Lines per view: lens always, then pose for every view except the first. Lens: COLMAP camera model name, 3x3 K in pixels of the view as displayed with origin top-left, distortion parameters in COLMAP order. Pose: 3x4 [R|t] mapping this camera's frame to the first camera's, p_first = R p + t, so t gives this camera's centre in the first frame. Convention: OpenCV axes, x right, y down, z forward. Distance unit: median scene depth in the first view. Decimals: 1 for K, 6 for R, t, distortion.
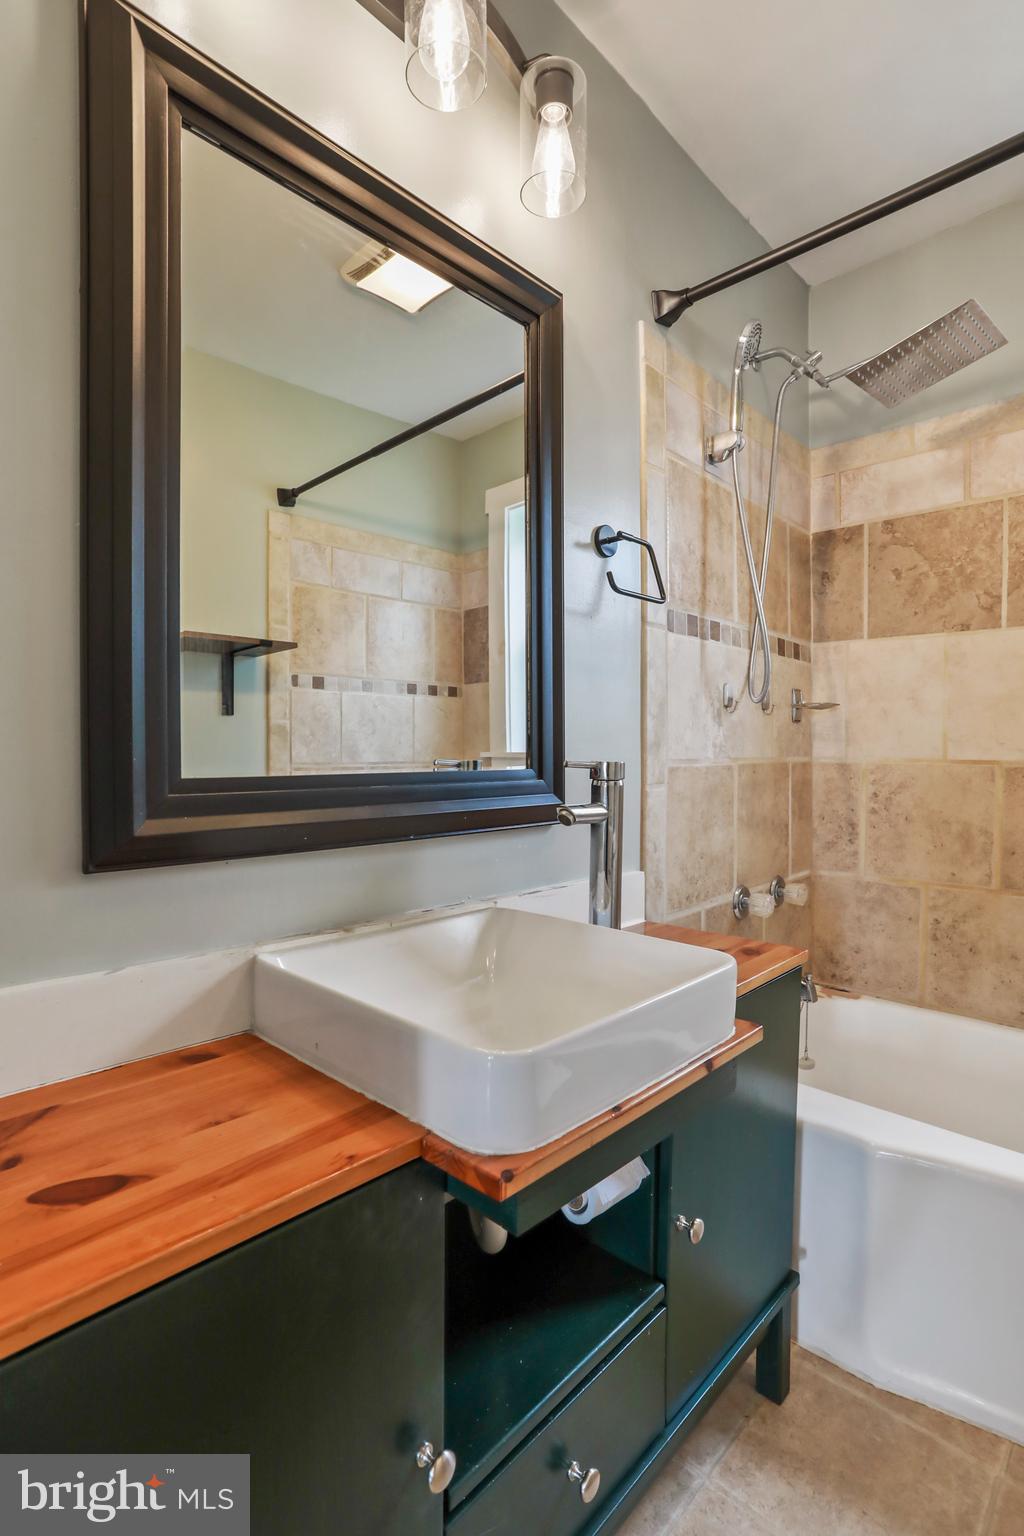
lens RADIAL K [[737.4, 0, 511.5], [0, 737.4, 743.7], [0, 0, 1]] dist [-0.056202, 0.022036]
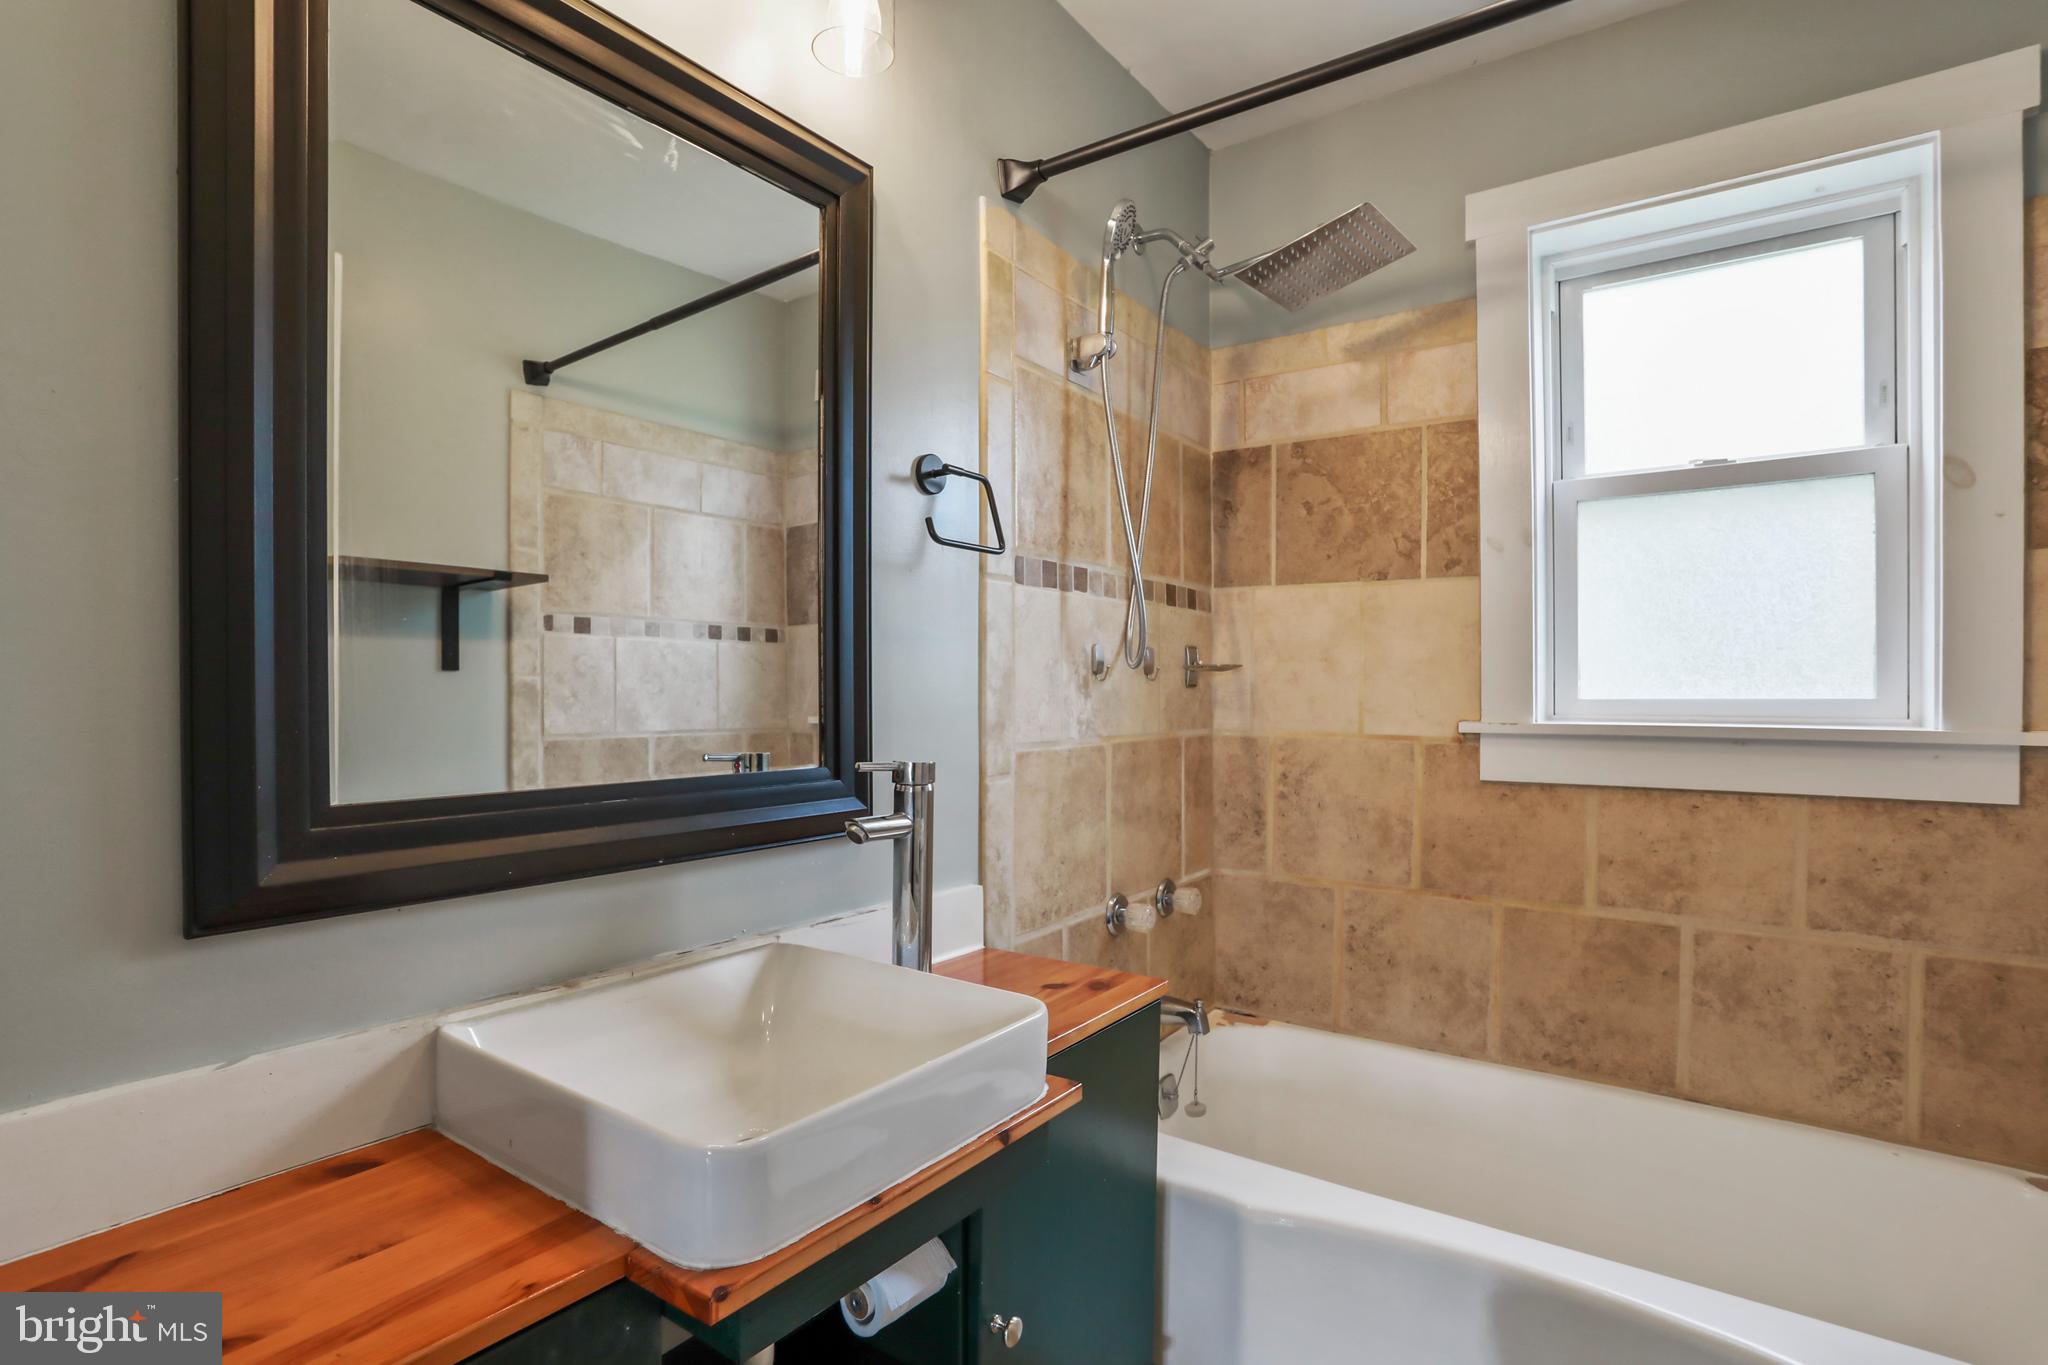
lens RADIAL K [[983.2, 0, 1036.2], [0, 983.2, 679.4], [0, 0, 1]] dist [-0.056202, 0.022036]
pose [[0.988449, -0.000020, 0.151554, 0.071294], [0.000505, 0.999995, -0.003162, -0.044510], [-0.151553, 0.003202, 0.988444, -0.063086]]
